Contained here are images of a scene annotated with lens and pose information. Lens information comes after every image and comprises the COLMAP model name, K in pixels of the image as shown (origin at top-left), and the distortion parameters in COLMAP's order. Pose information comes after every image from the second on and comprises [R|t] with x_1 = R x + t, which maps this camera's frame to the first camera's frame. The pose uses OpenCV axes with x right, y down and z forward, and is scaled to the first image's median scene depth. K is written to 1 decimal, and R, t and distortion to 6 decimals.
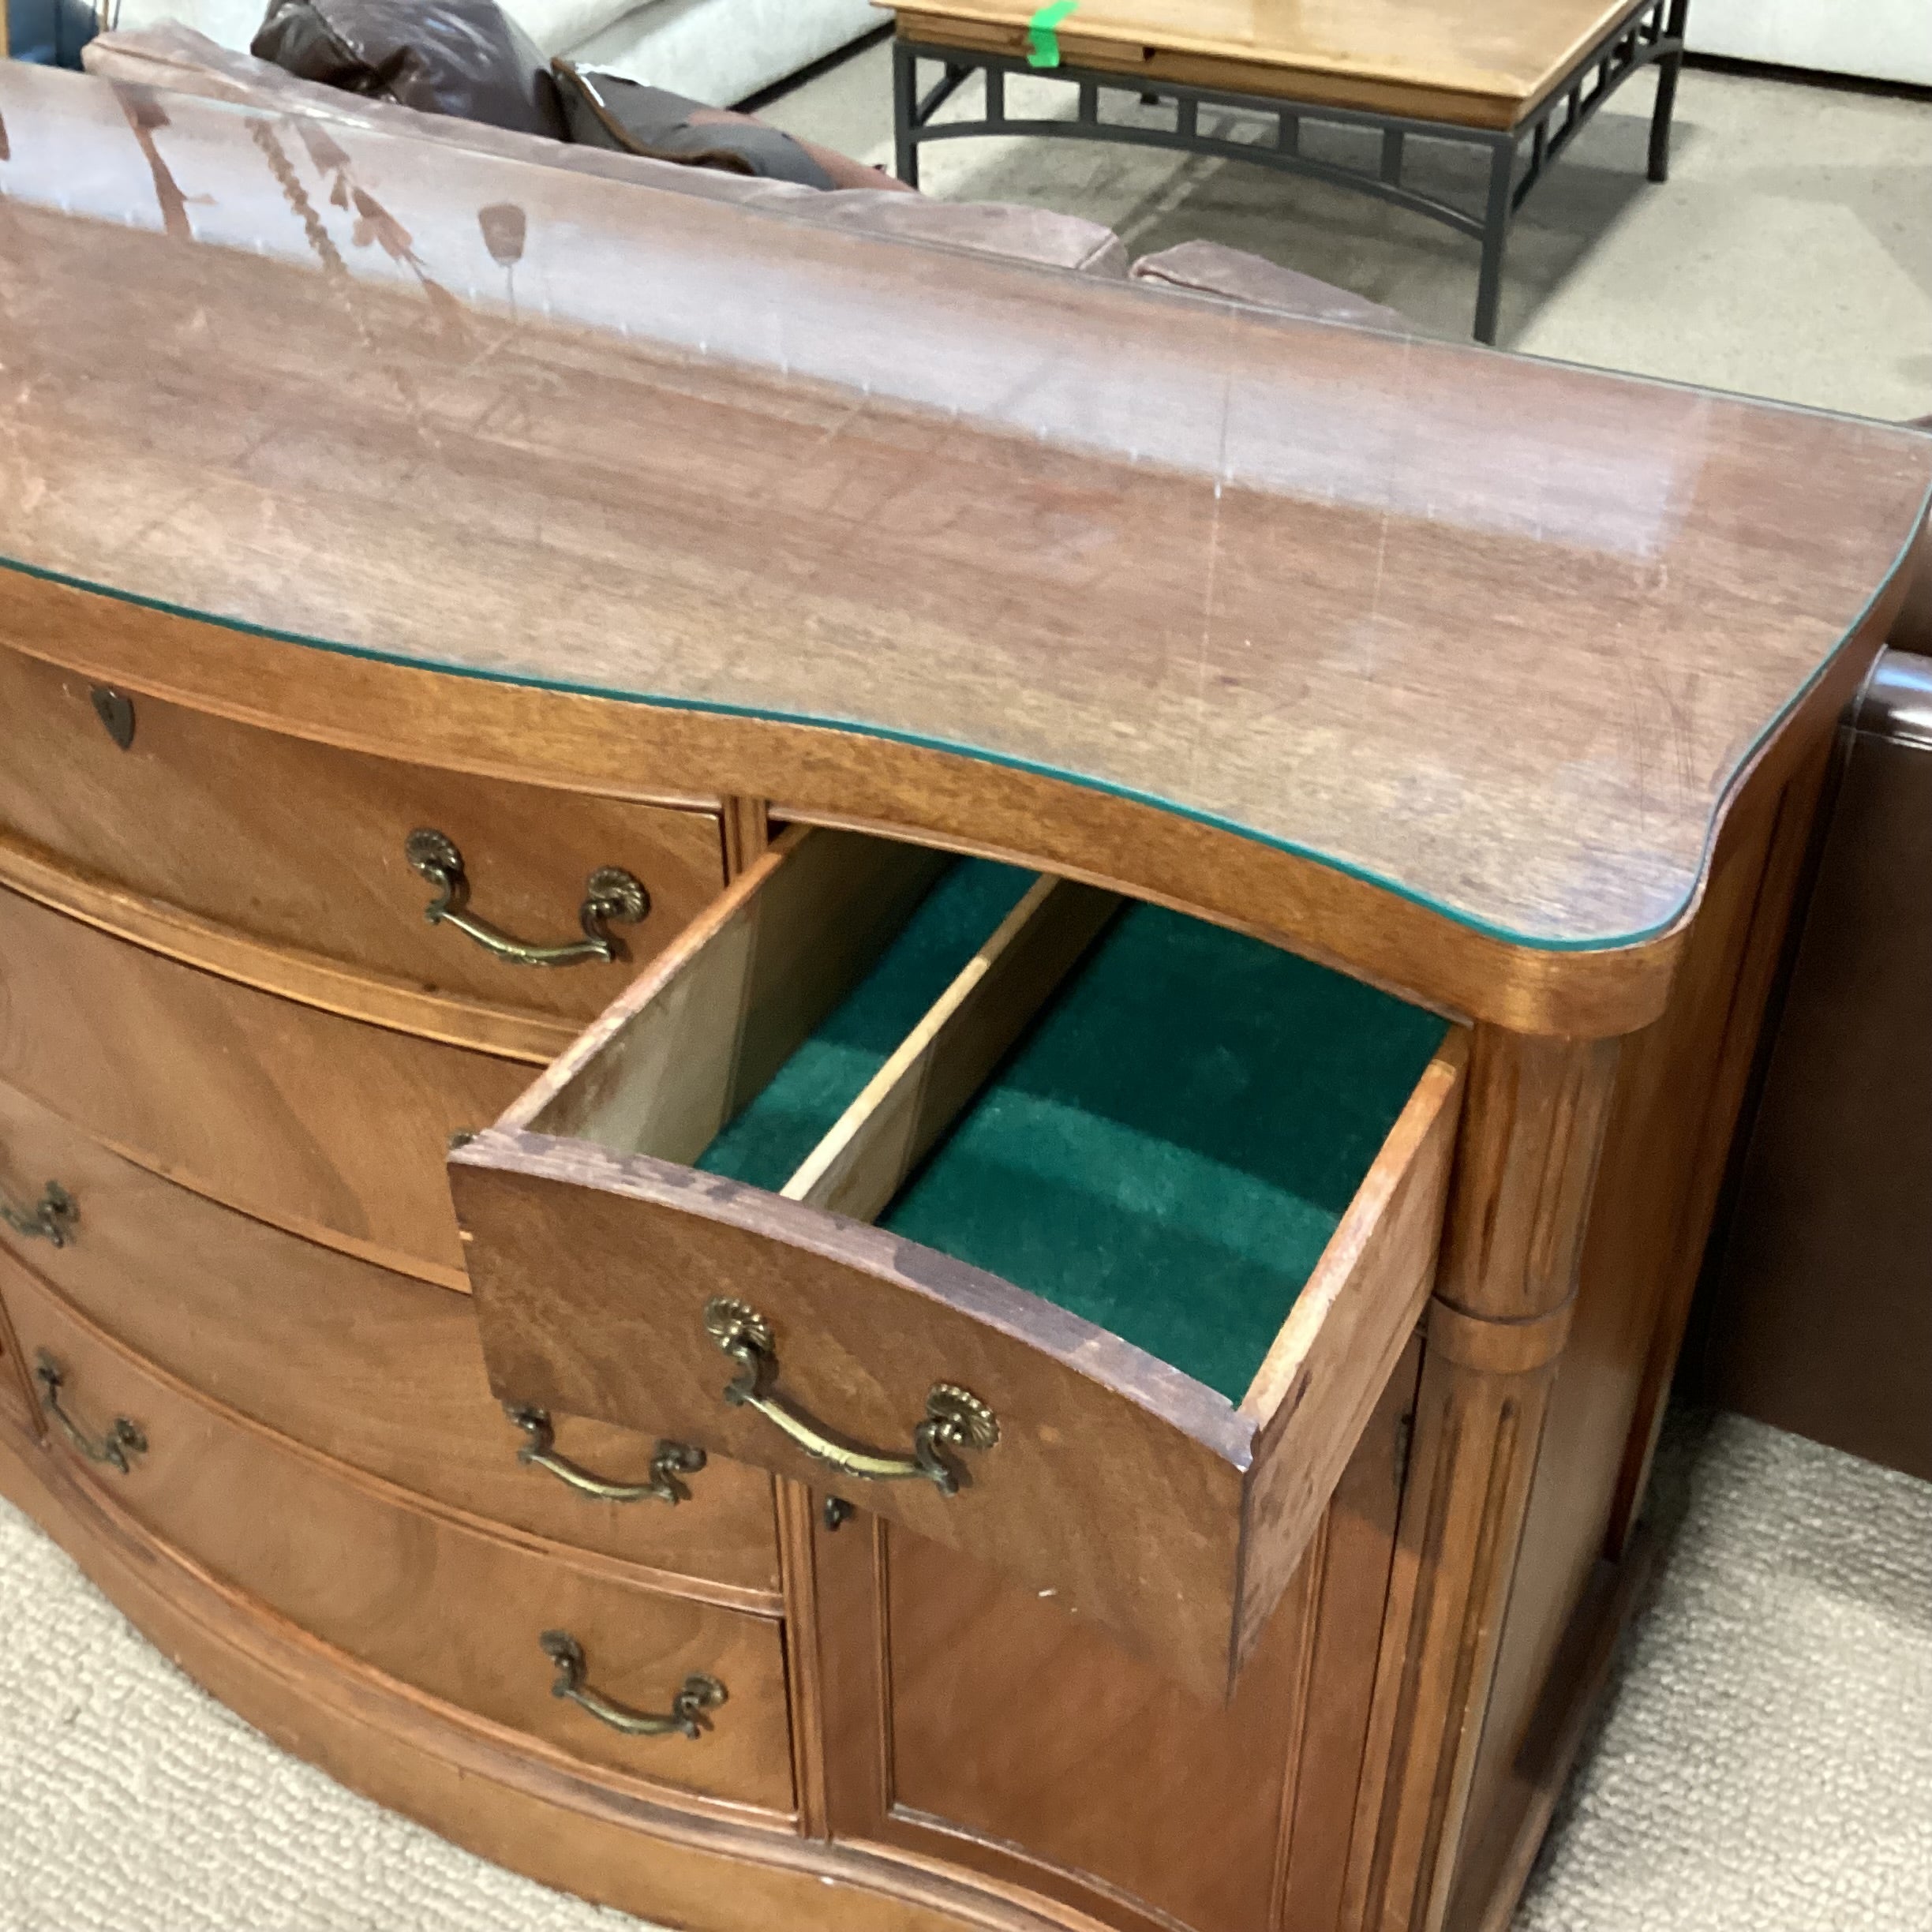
lens RADIAL K [[2341.7, 0, 964.0], [0, 2341.7, 959.2], [0, 0, 1]] dist [0.125231, -0.291967]
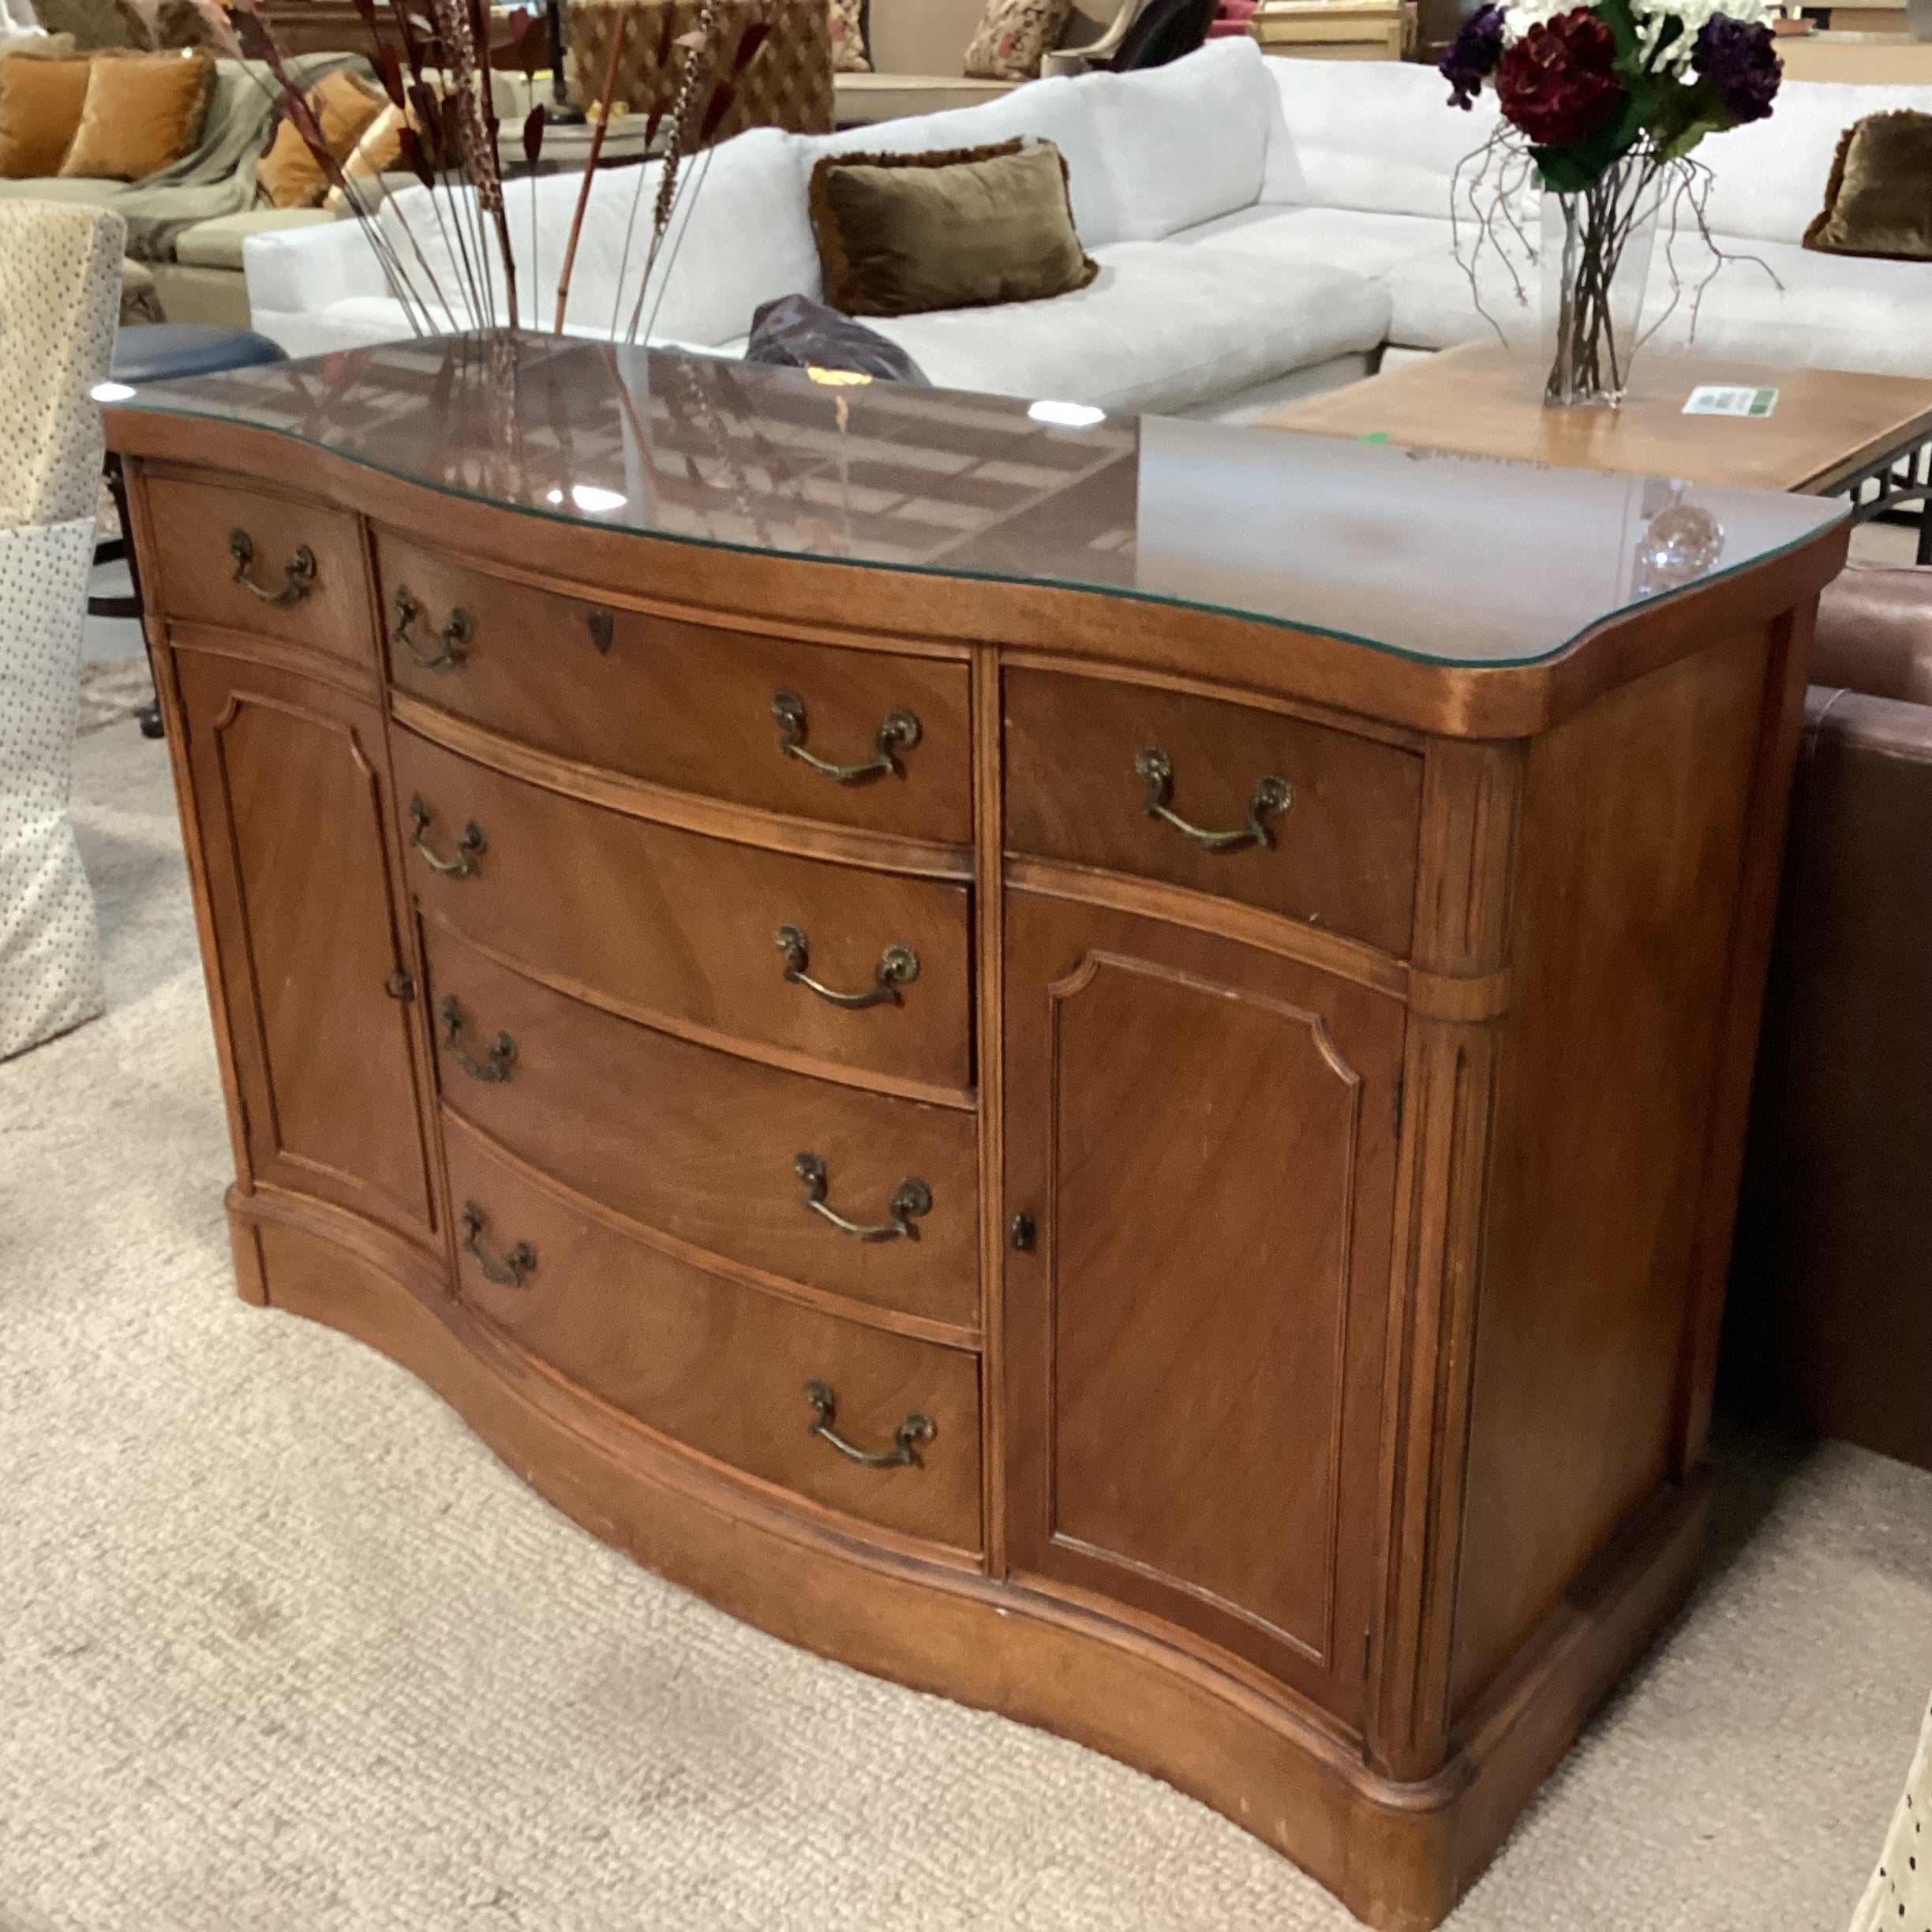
lens RADIAL K [[2356.0, 0, 963.6], [0, 2356.0, 959.7], [0, 0, 1]] dist [0.118141, -0.260212]
pose [[0.984607, 0.060041, -0.164147, 0.104350], [-0.095122, 0.971960, -0.215050, 0.303607], [0.146632, 0.227353, 0.962709, -0.295340]]
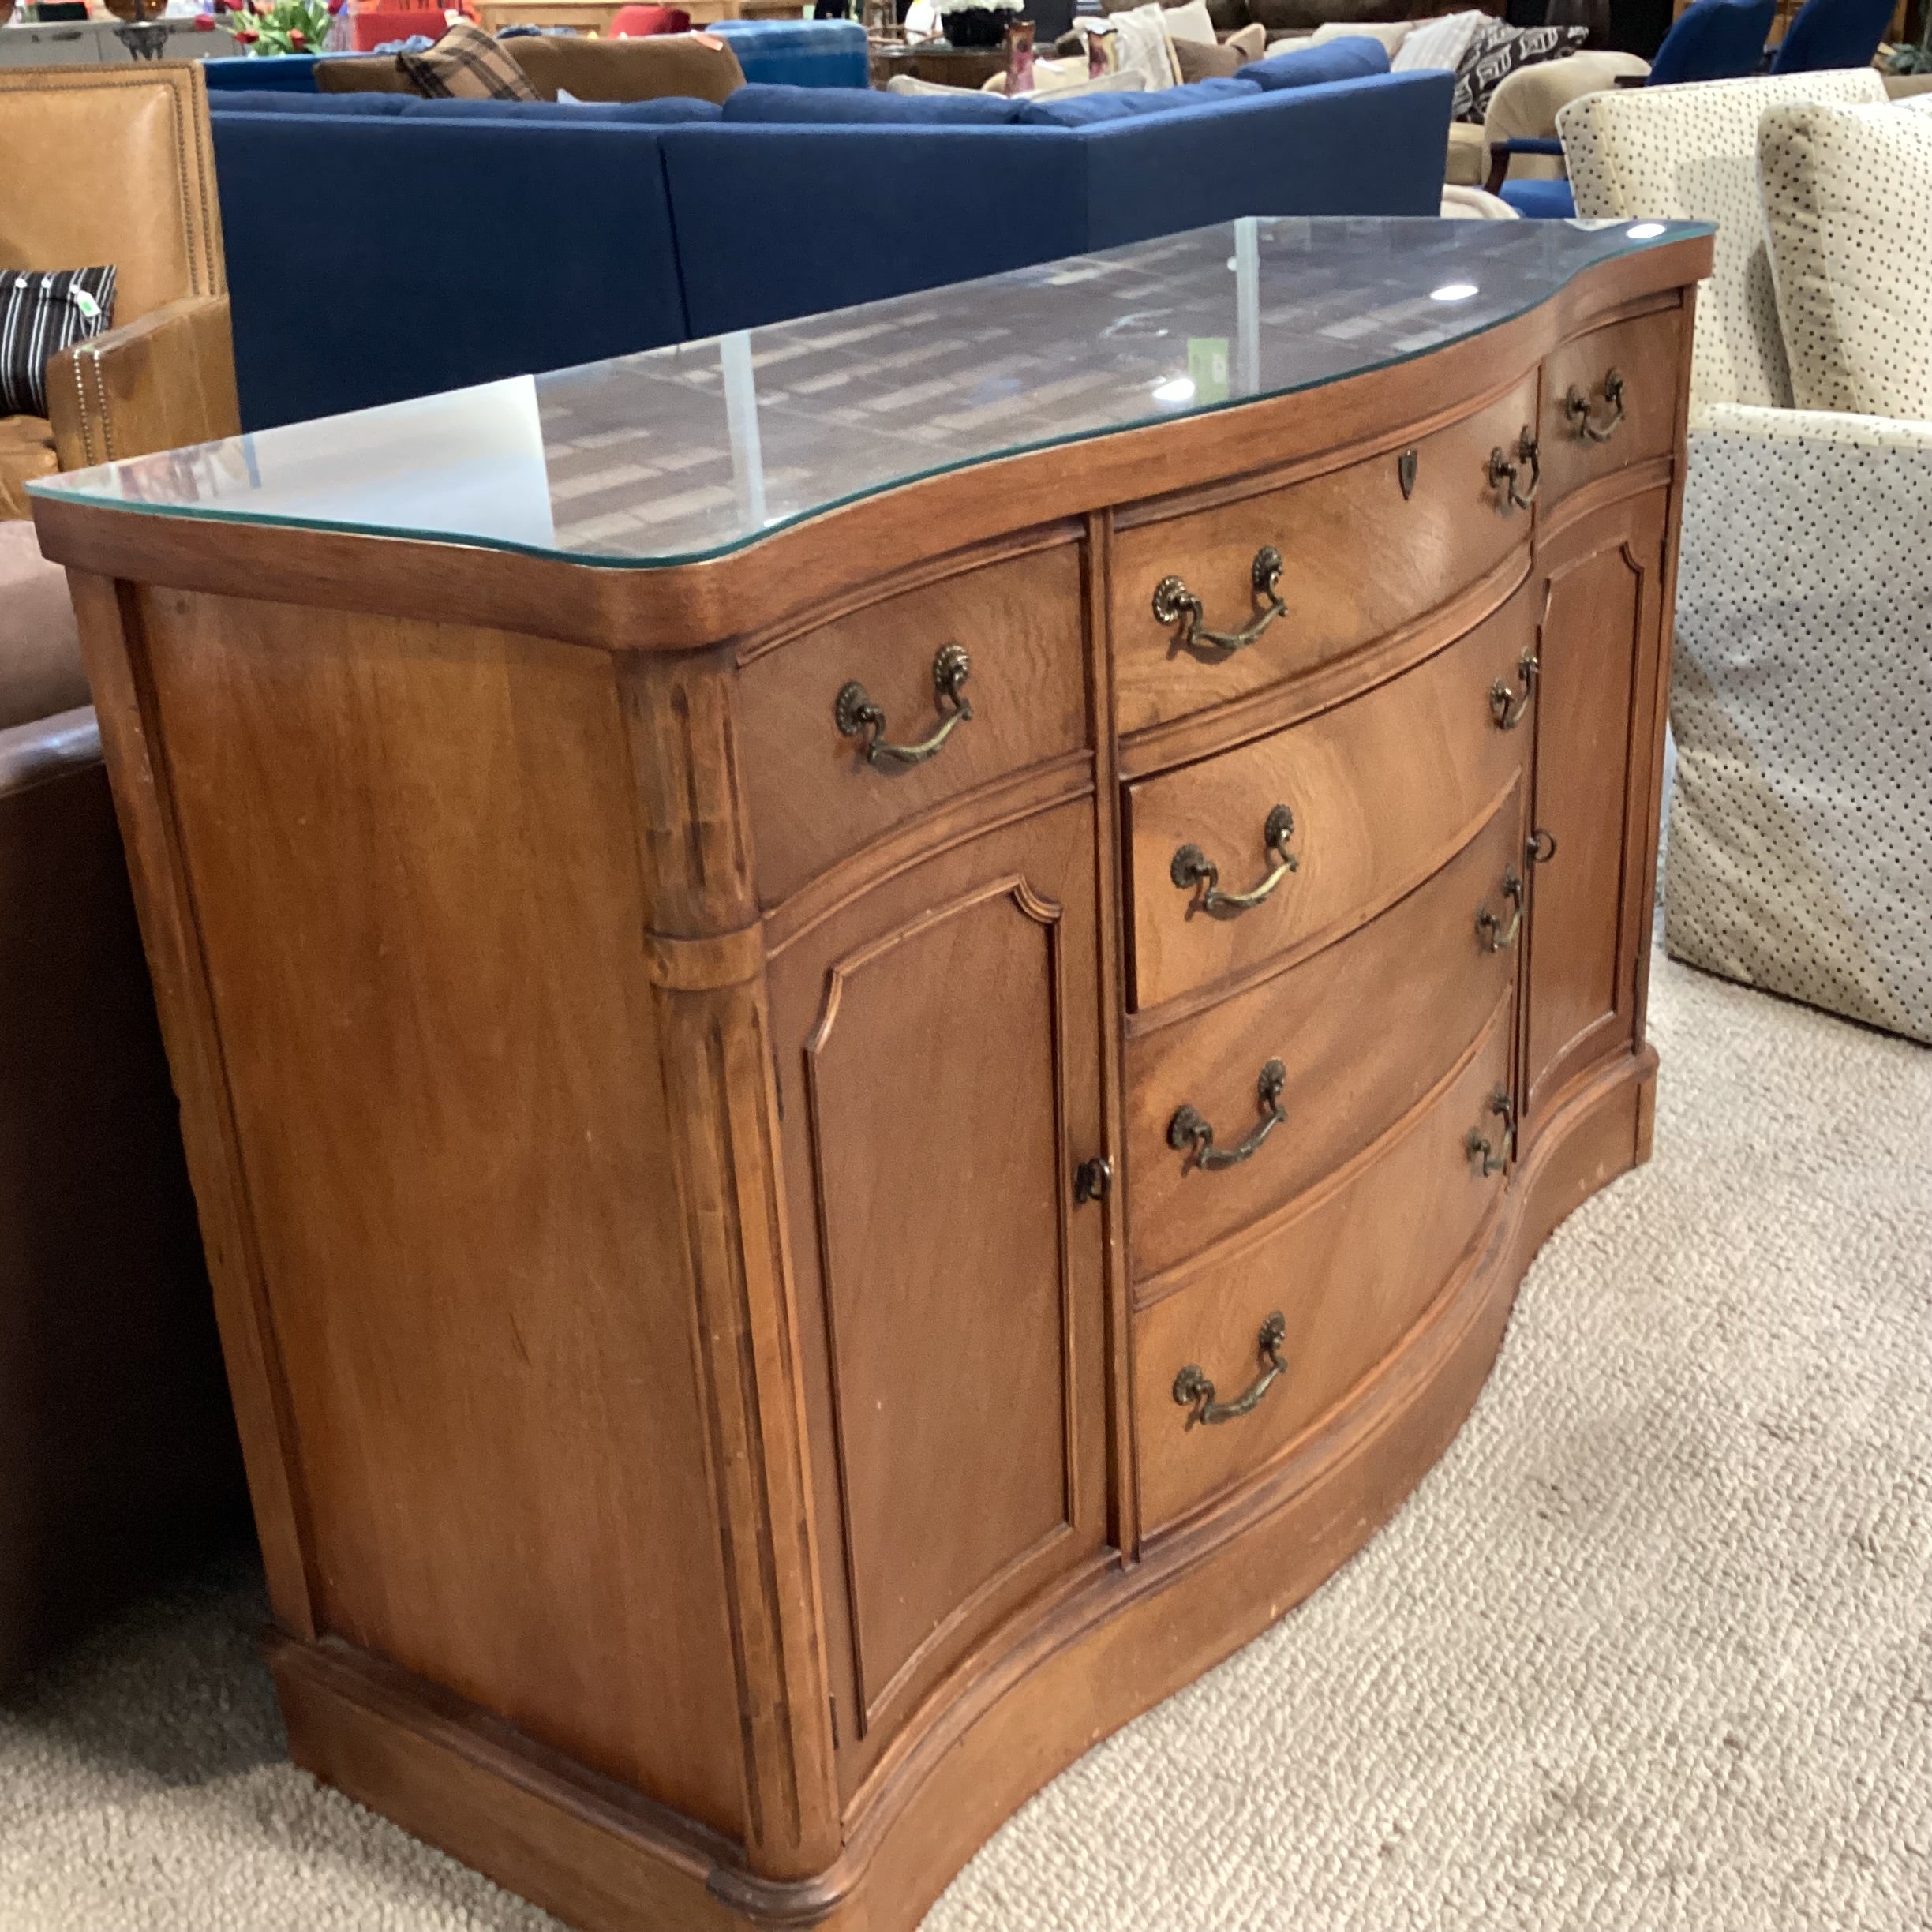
lens RADIAL K [[2342.2, 0, 966.0], [0, 2342.2, 966.0], [0, 0, 1]] dist [0.138067, -0.343125]
pose [[0.097072, -0.381097, 0.919425, -1.332966], [0.632165, 0.737120, 0.238790, -0.289043], [-0.768729, 0.558049, 0.312470, 0.673697]]
